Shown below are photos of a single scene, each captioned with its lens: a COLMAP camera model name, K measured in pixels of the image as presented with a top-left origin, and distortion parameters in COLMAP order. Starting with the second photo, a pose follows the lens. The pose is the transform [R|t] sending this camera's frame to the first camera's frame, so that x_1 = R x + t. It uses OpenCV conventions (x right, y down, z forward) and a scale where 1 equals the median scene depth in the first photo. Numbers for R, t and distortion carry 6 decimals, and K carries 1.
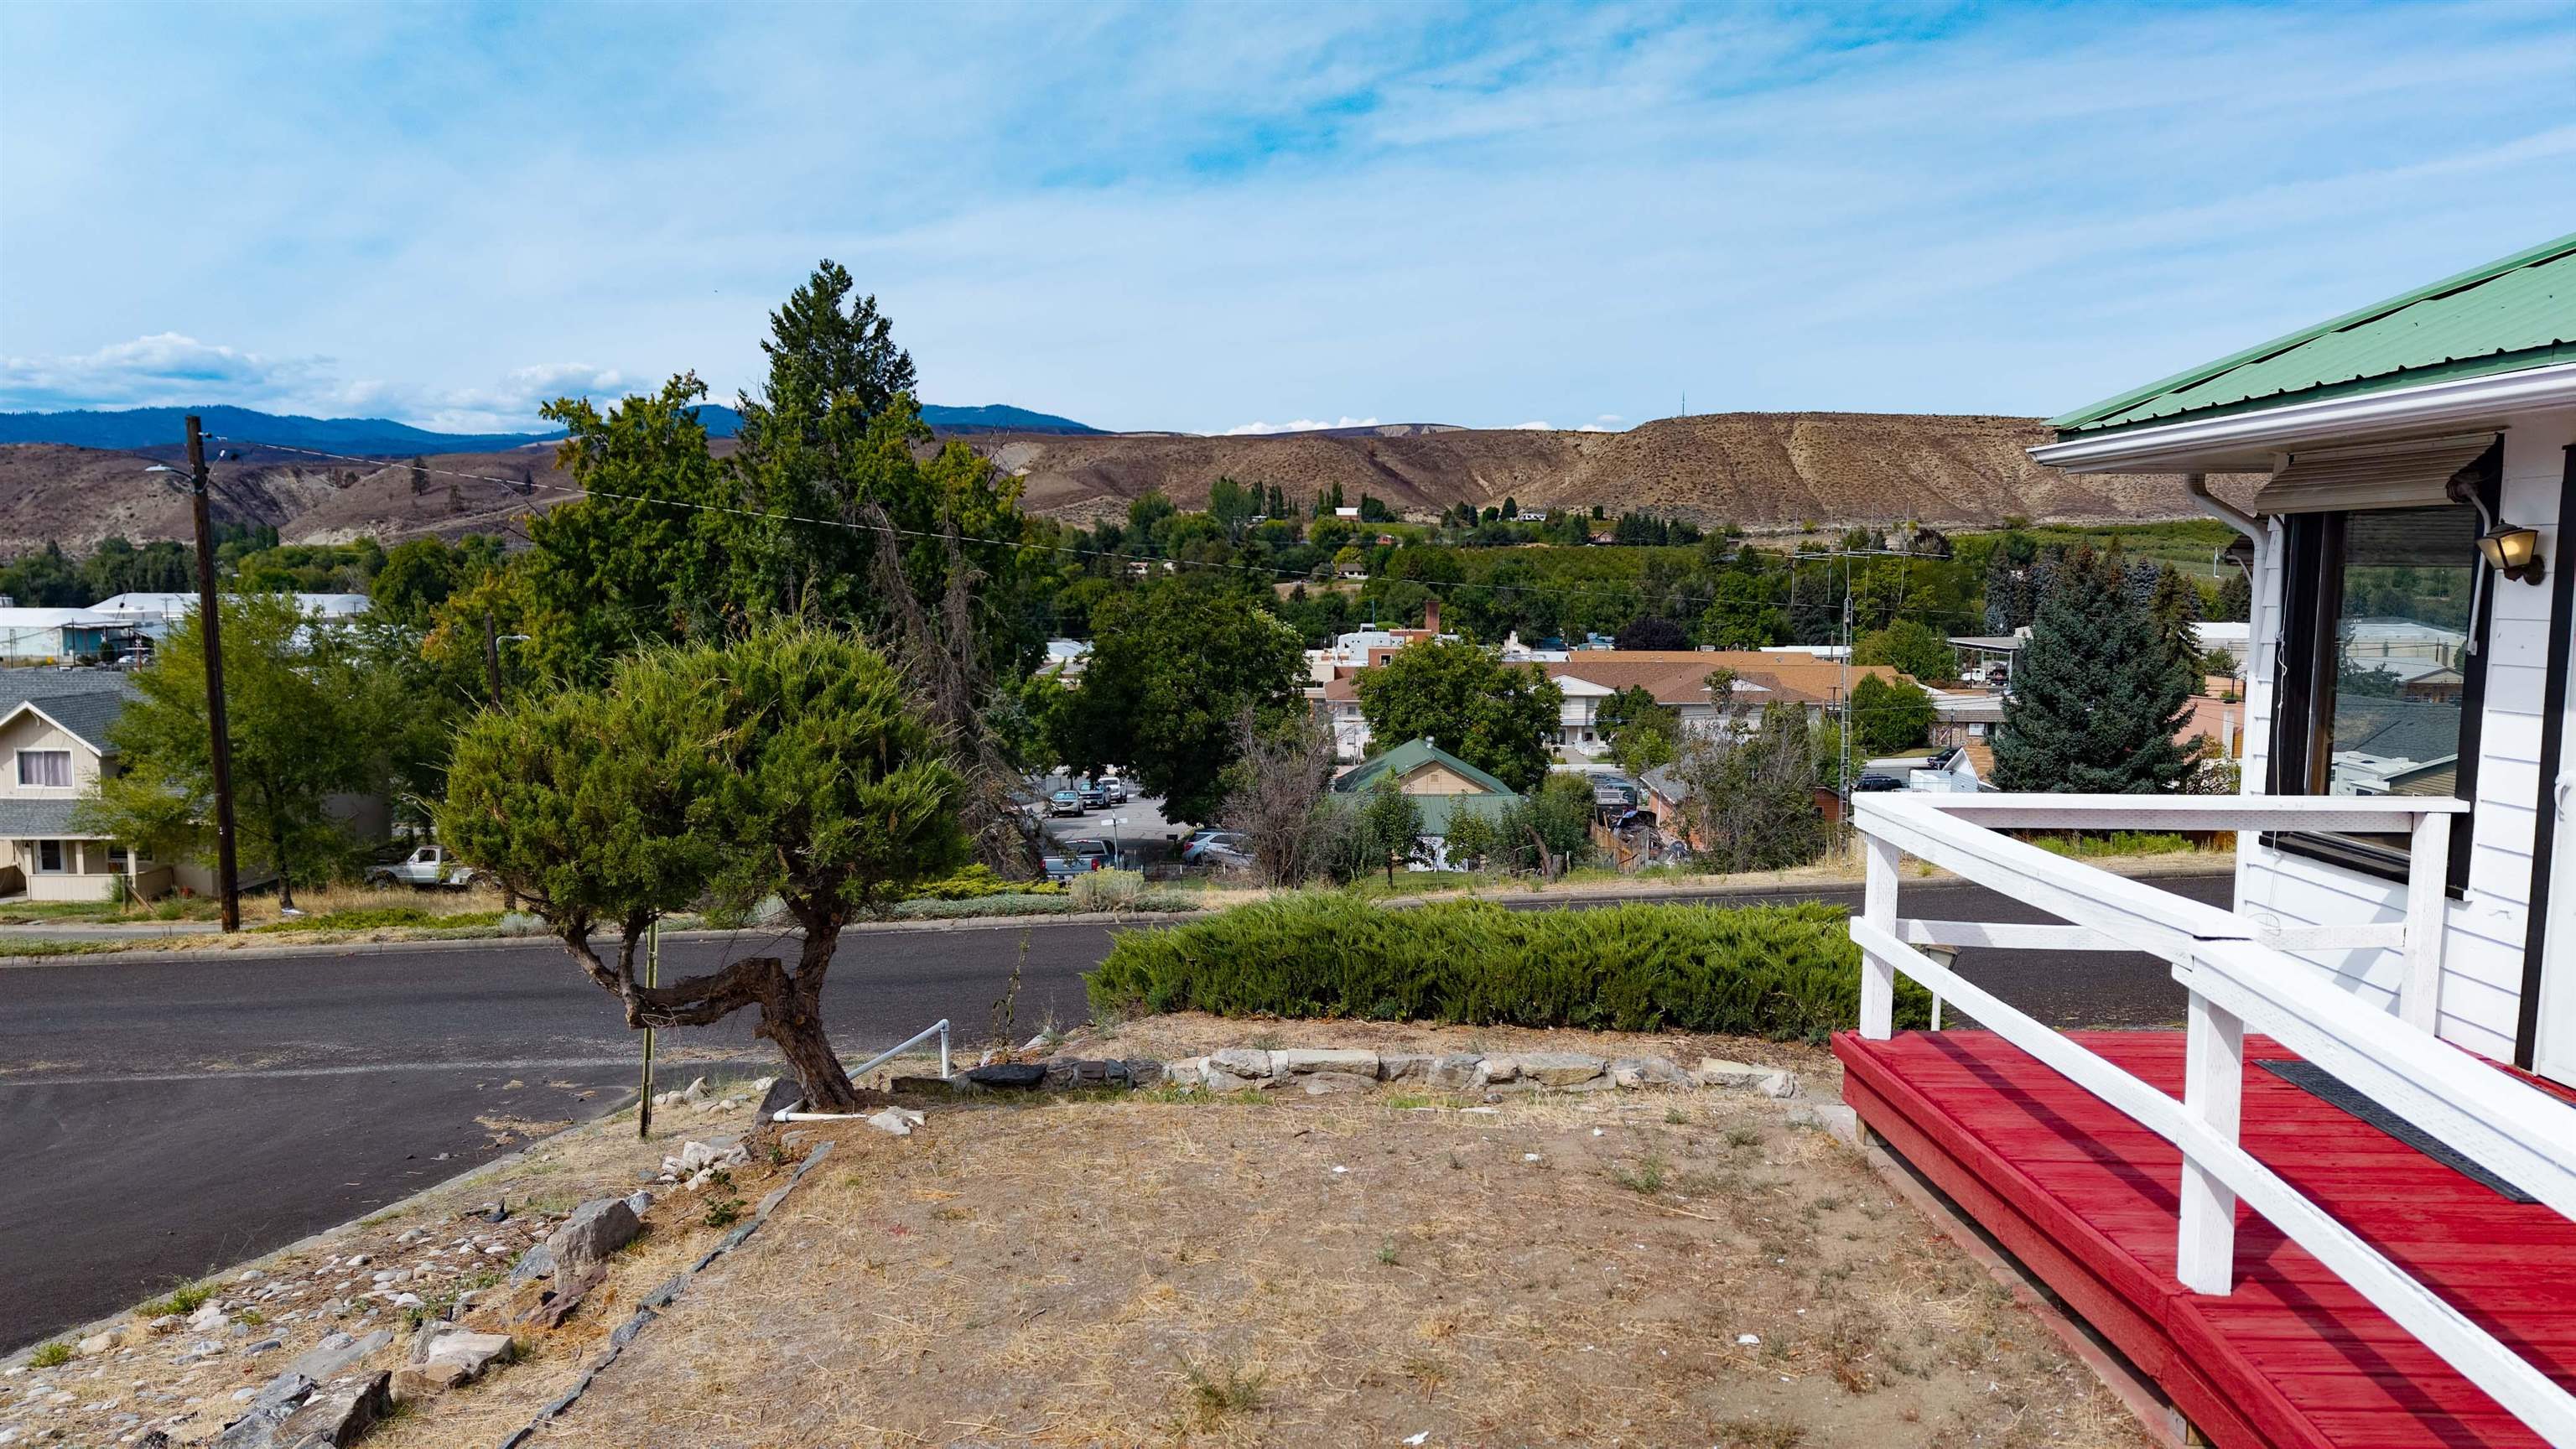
lens RADIAL K [[1730.9, 0, 1288.0], [0, 1730.9, 724.5], [0, 0, 1]] dist [0.030303, -0.051395]
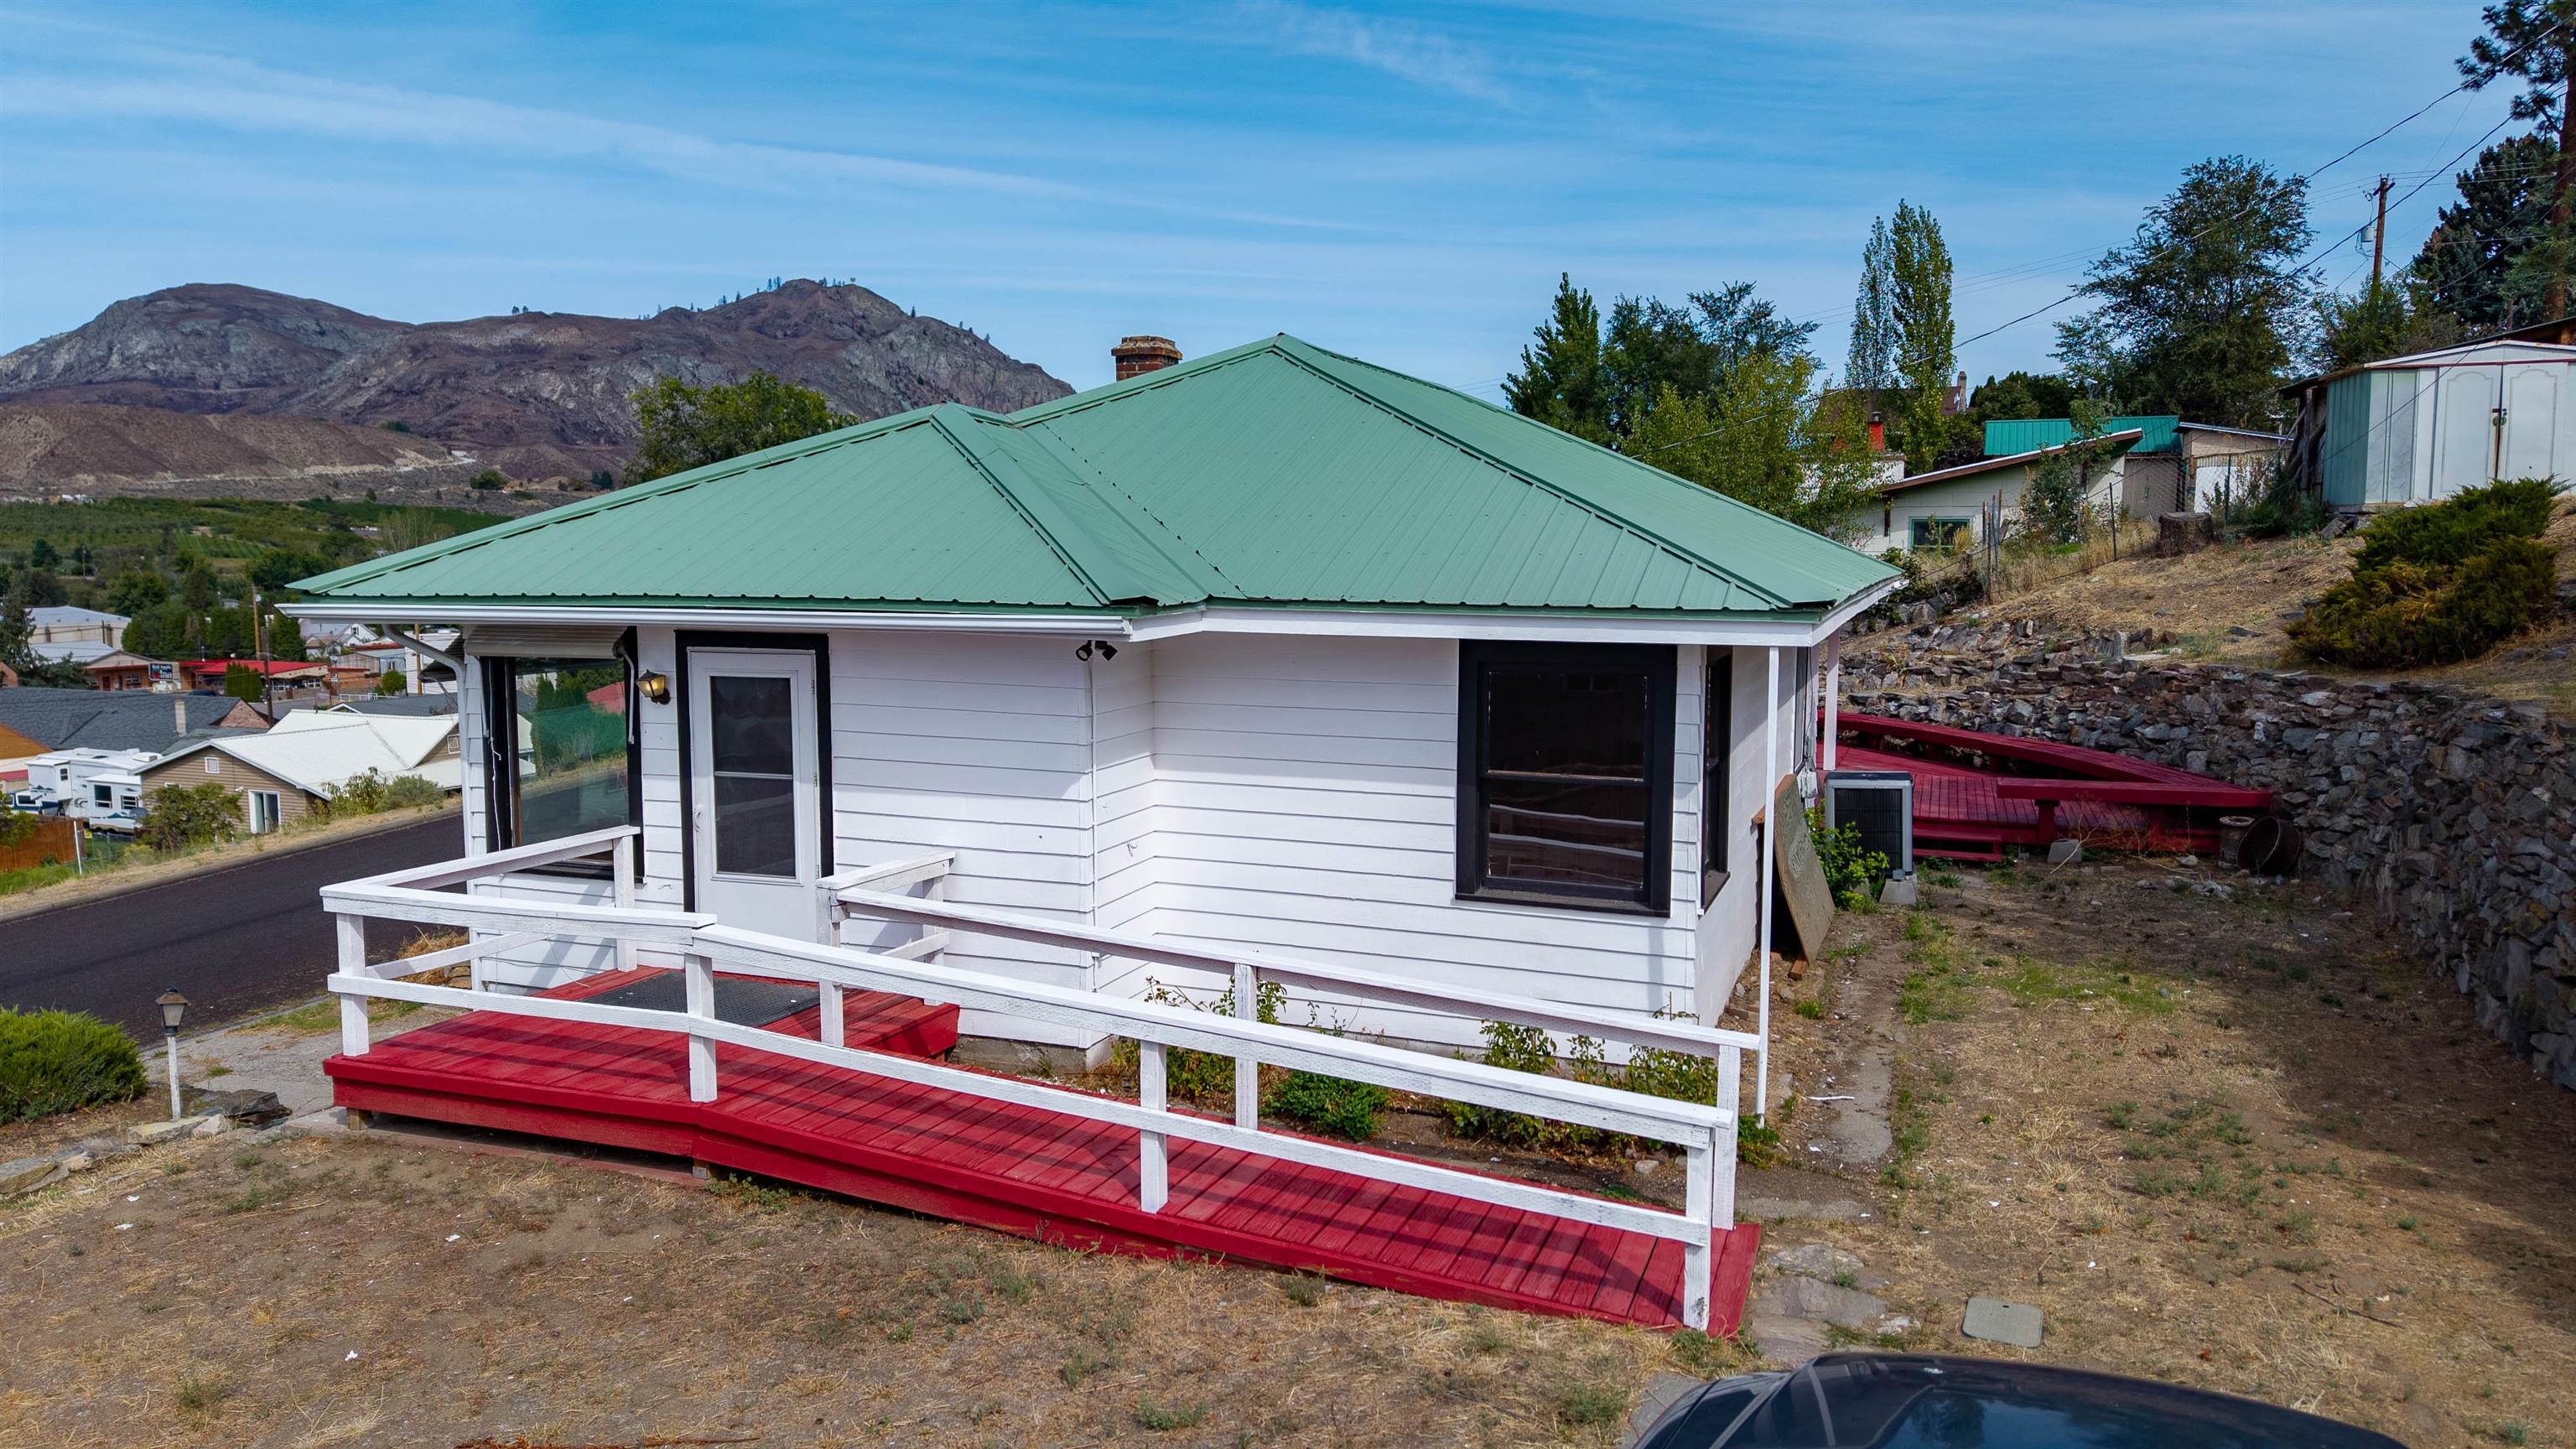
lens RADIAL K [[1764.0, 0, 1288.0], [0, 1764.0, 724.5], [0, 0, 1]] dist [0.031700, -0.052622]
pose [[0.367833, -0.104297, 0.924024, -0.088123], [0.089527, 0.993046, 0.076449, -0.016674], [-0.925572, 0.054605, 0.374612, -0.034042]]
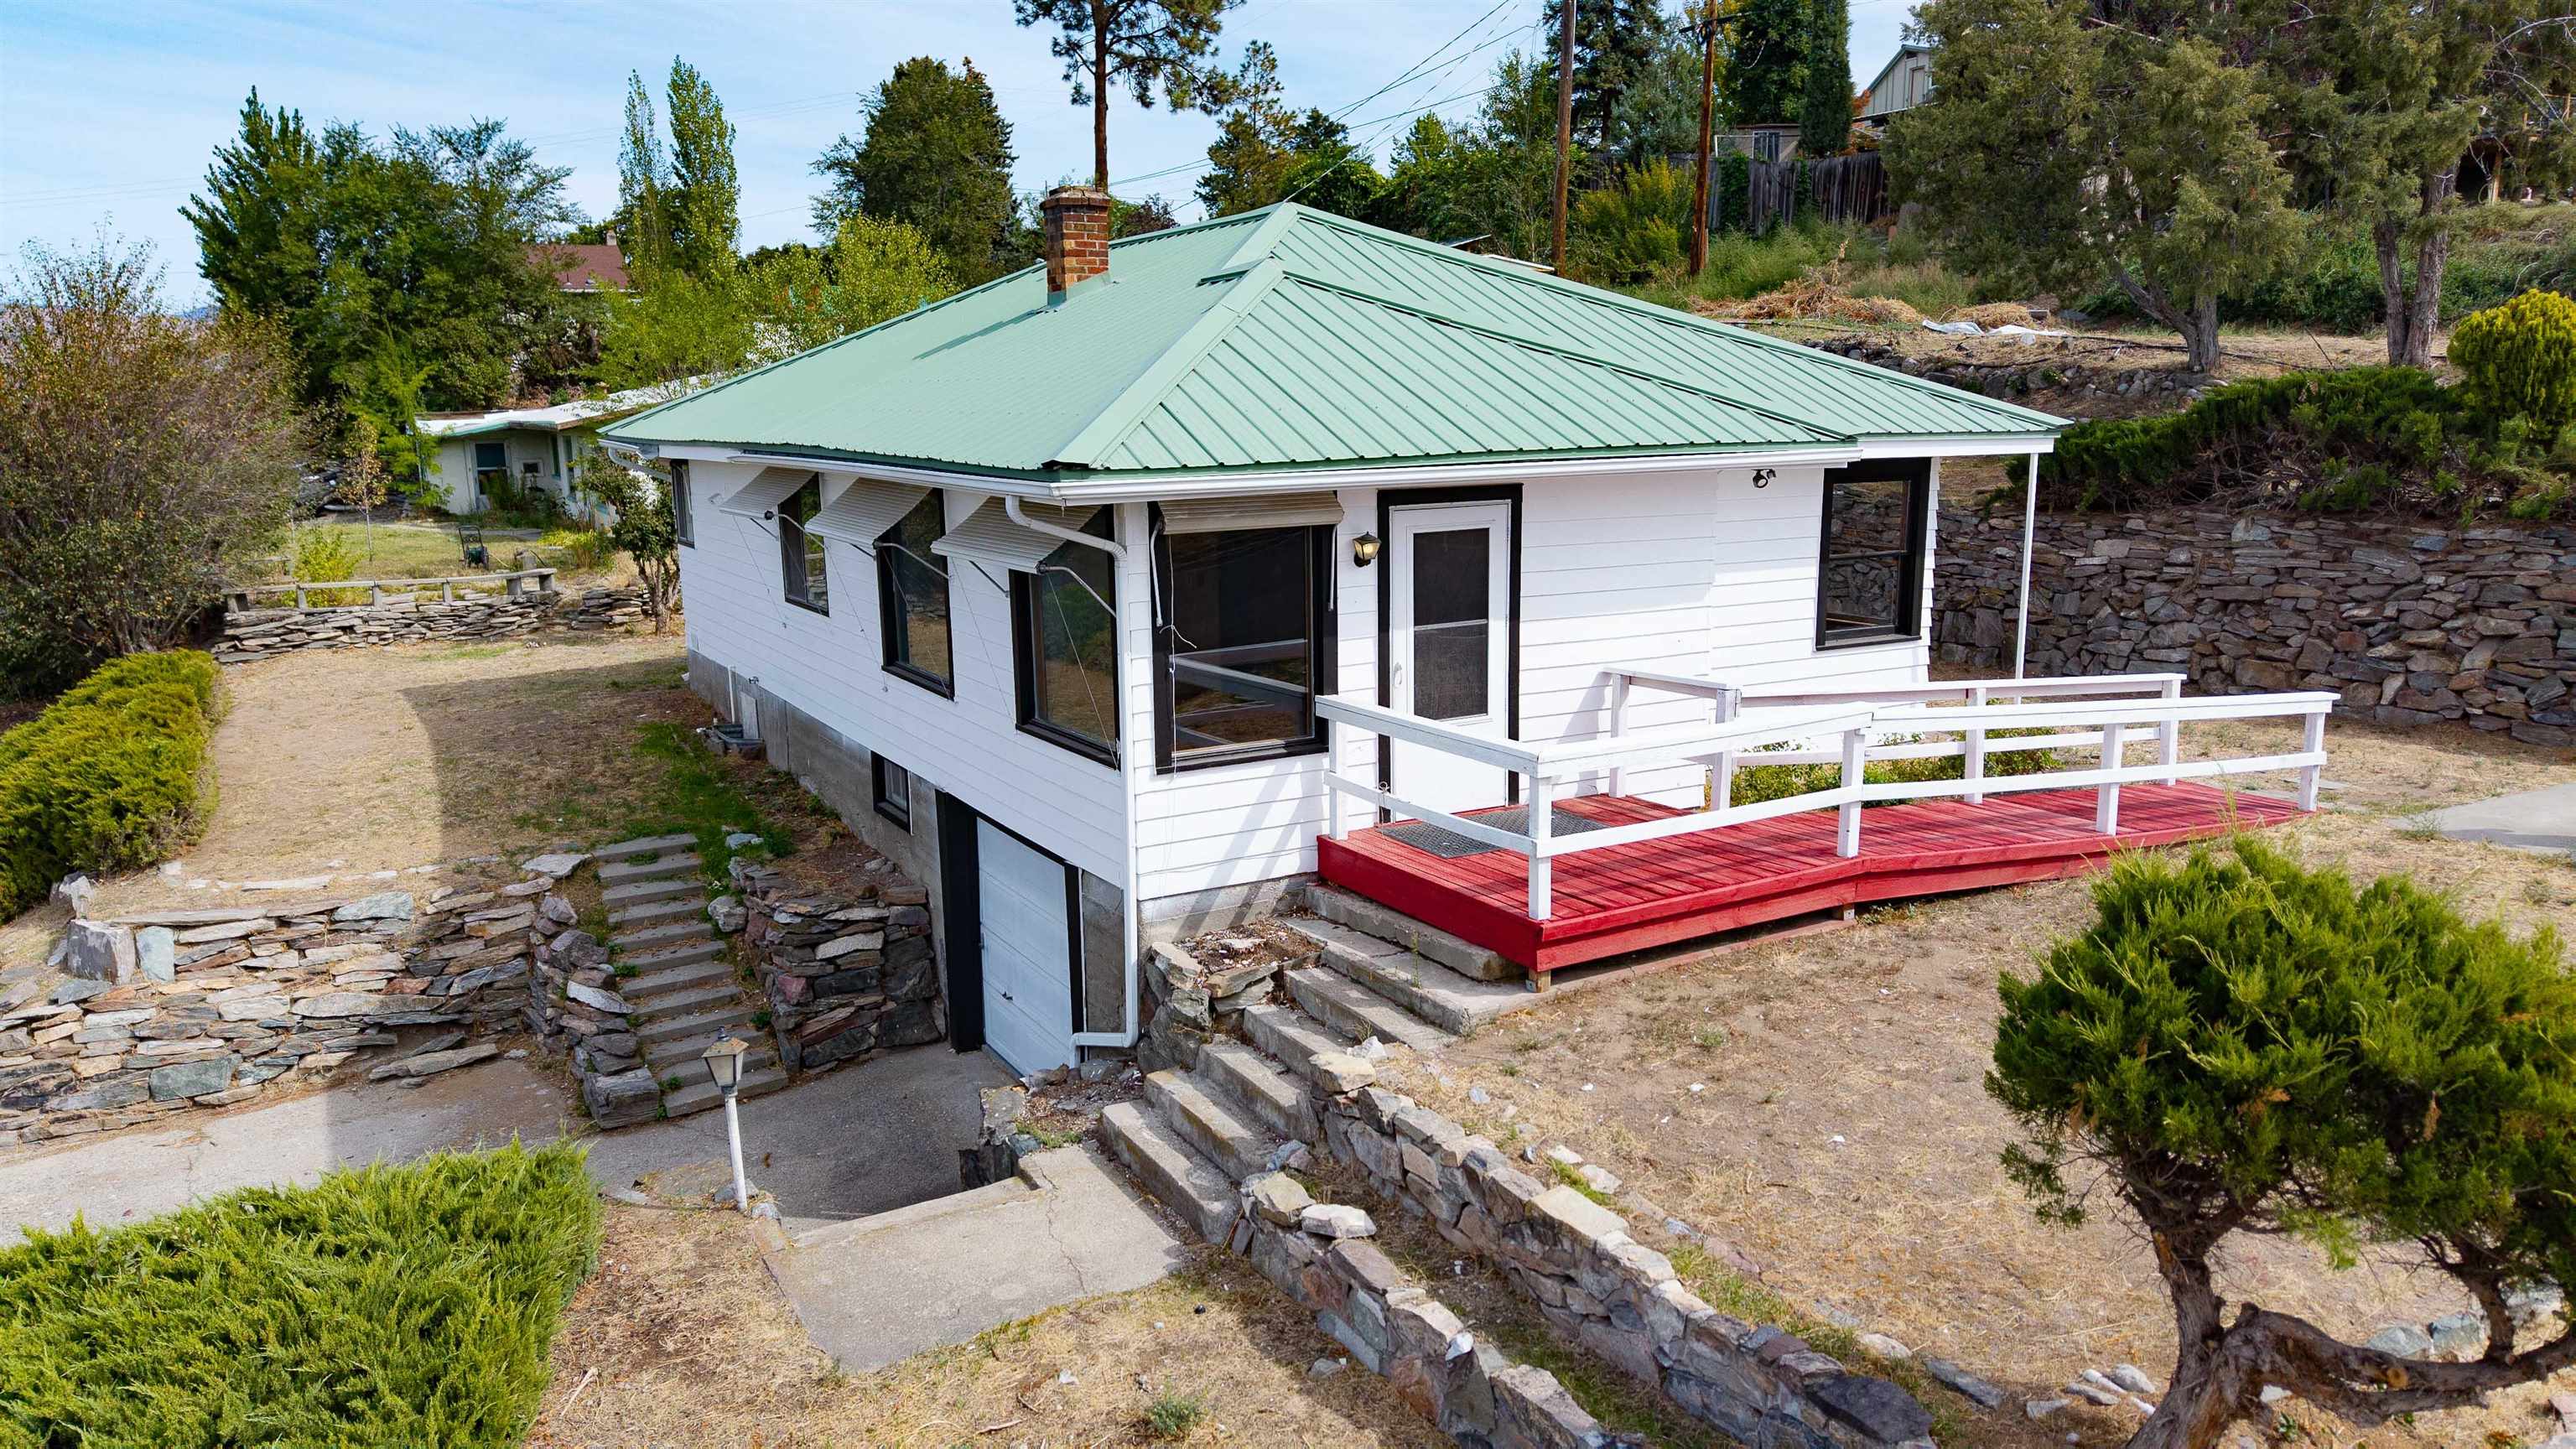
lens RADIAL K [[1730.9, 0, 1288.0], [0, 1730.9, 724.5], [0, 0, 1]] dist [0.030303, -0.051395]
pose [[-0.504245, -0.166787, 0.847301, -0.092730], [0.084122, 0.967018, 0.240415, -0.042616], [-0.859453, 0.192504, -0.473584, 0.233643]]
